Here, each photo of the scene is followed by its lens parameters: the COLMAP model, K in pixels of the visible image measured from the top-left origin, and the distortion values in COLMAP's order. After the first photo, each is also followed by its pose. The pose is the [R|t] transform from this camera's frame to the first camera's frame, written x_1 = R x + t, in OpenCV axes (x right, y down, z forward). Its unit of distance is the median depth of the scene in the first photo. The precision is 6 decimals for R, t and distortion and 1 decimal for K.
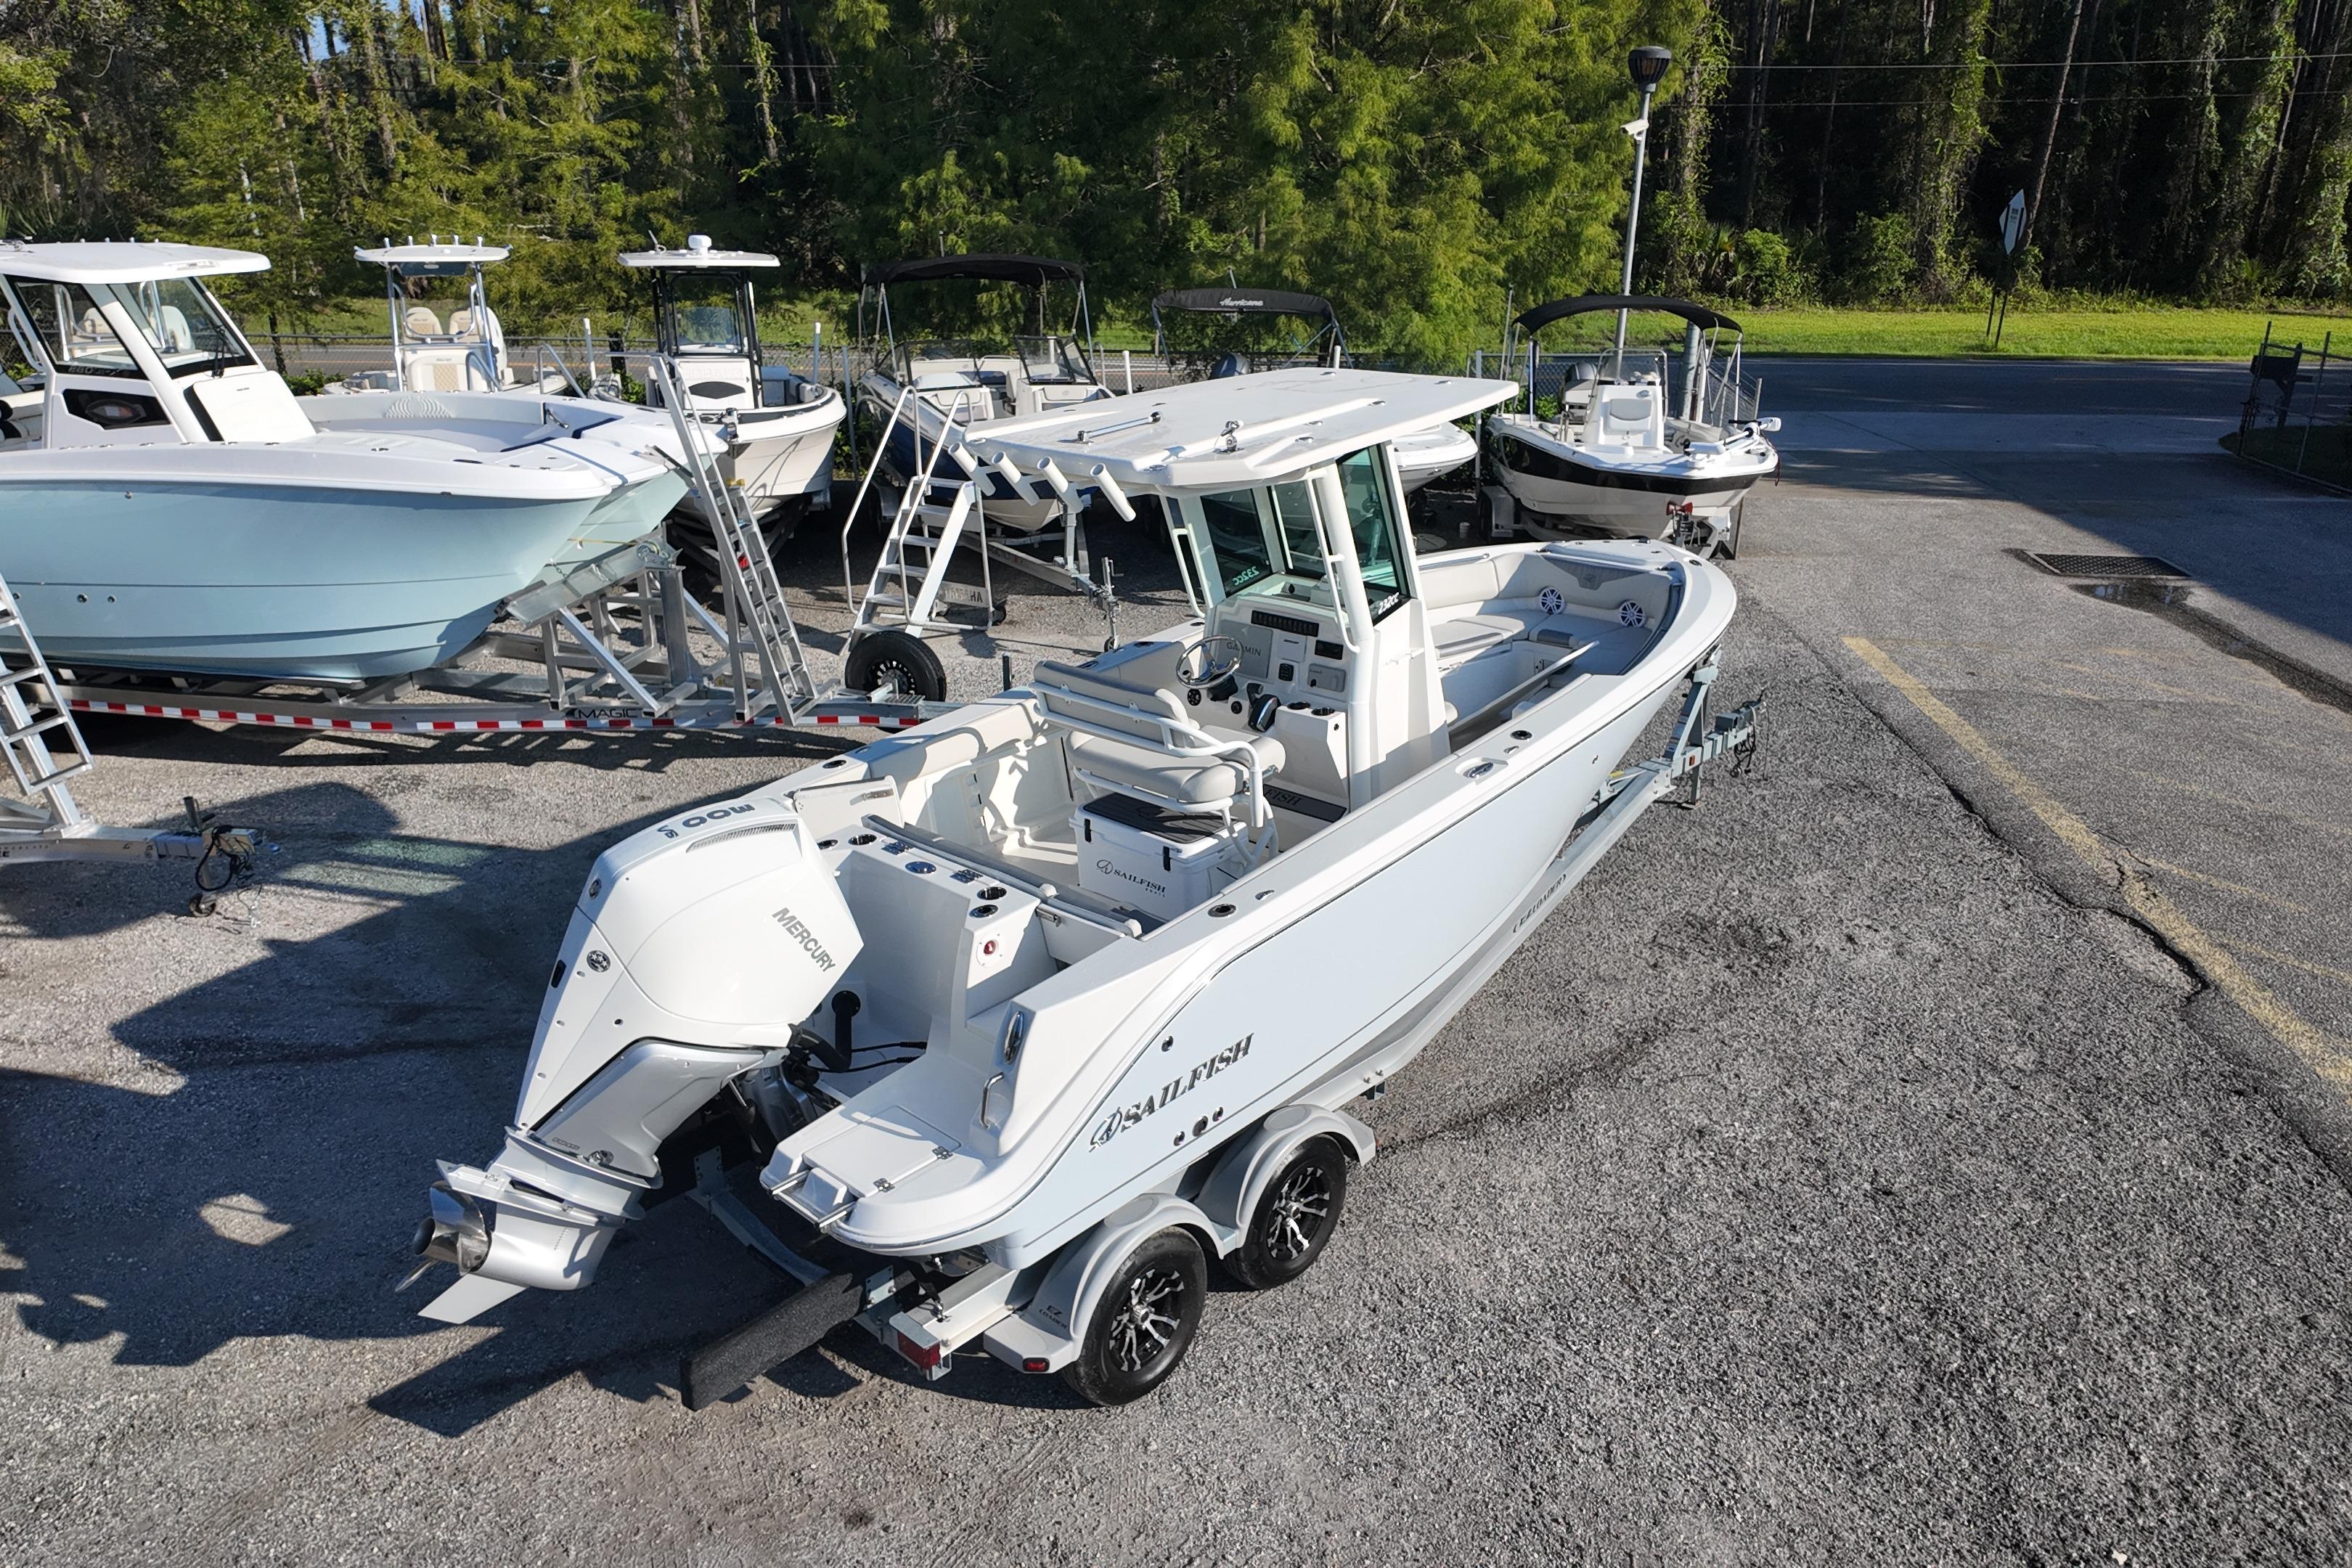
lens RADIAL K [[1636.2, 0, 1183.1], [0, 1636.2, 780.8], [0, 0, 1]] dist [0.042089, -0.046321]
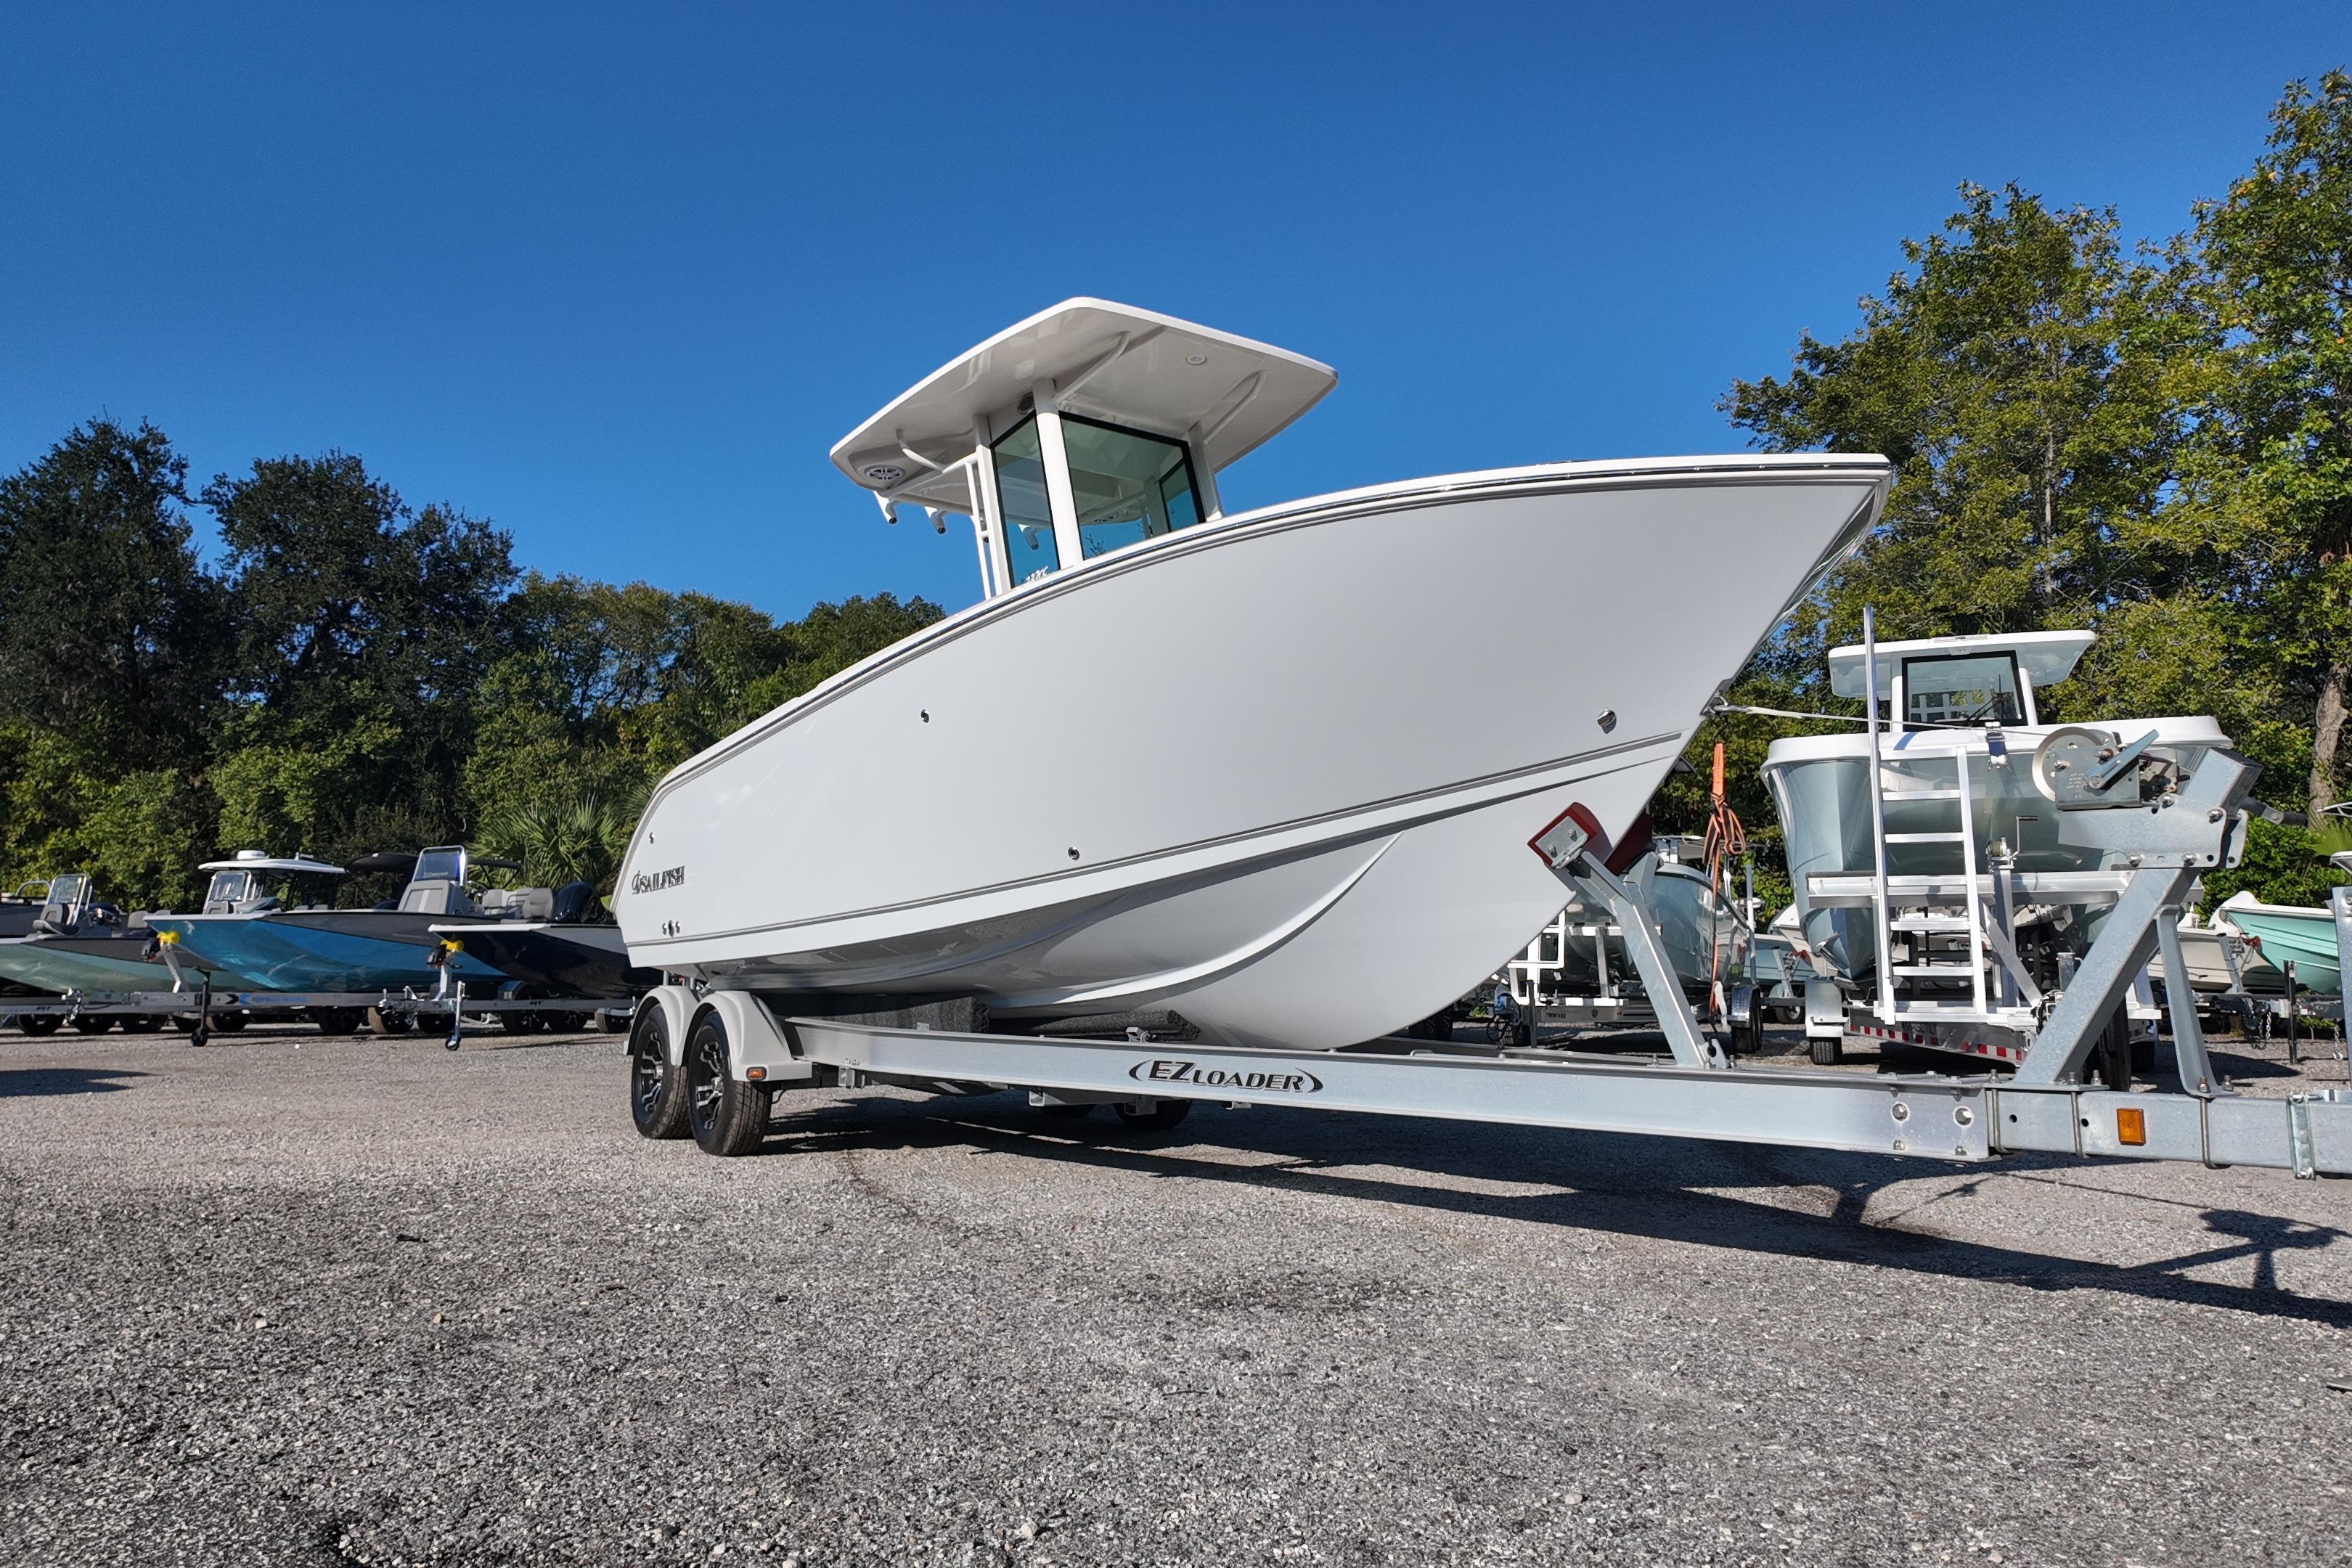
lens RADIAL K [[1636.2, 0, 1176.9], [0, 1636.2, 783.9], [0, 0, 1]] dist [0.042089, -0.046321]
pose [[-0.234152, -0.116132, -0.965239, 0.616097], [-0.344615, 0.938287, -0.029291, -0.001422], [0.909073, 0.325777, -0.259723, 0.852840]]
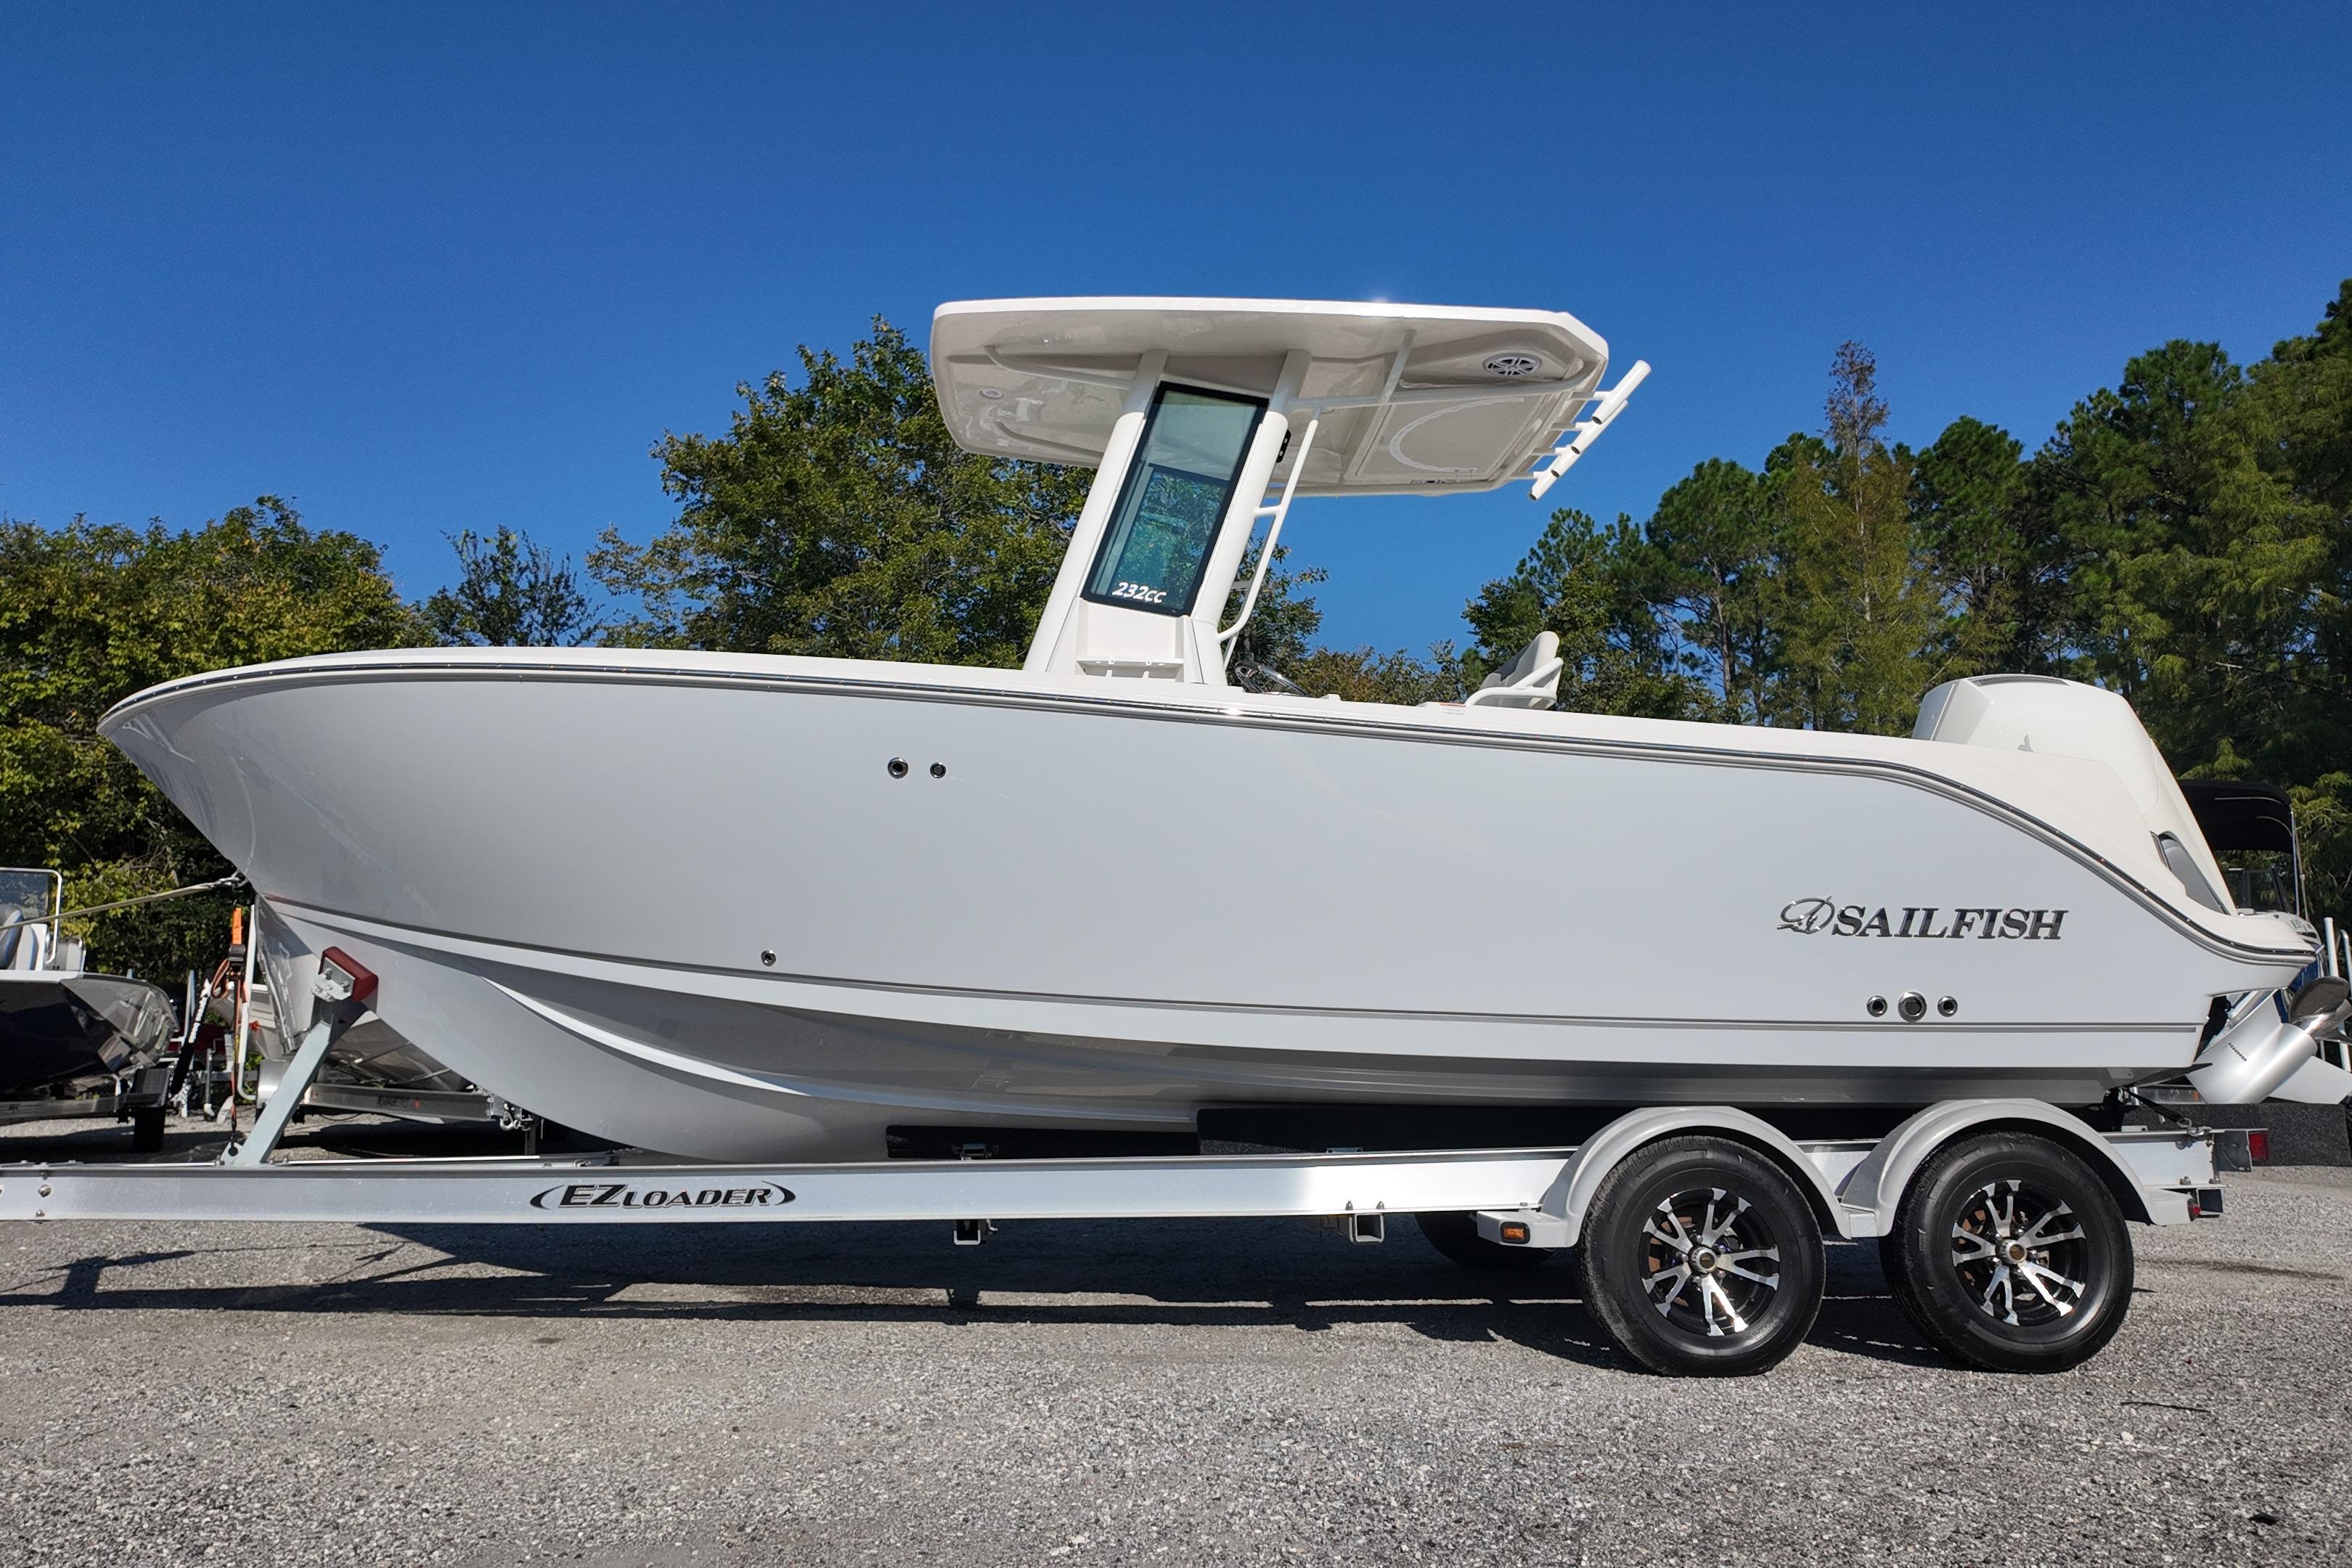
lens RADIAL K [[1636.2, 0, 1181.4], [0, 1636.2, 793.9], [0, 0, 1]] dist [0.042089, -0.046321]
pose [[0.613019, -0.119125, -0.781036, 0.374067], [-0.276804, 0.893526, -0.353540, 0.190225], [0.739991, 0.432920, 0.514774, 0.309710]]
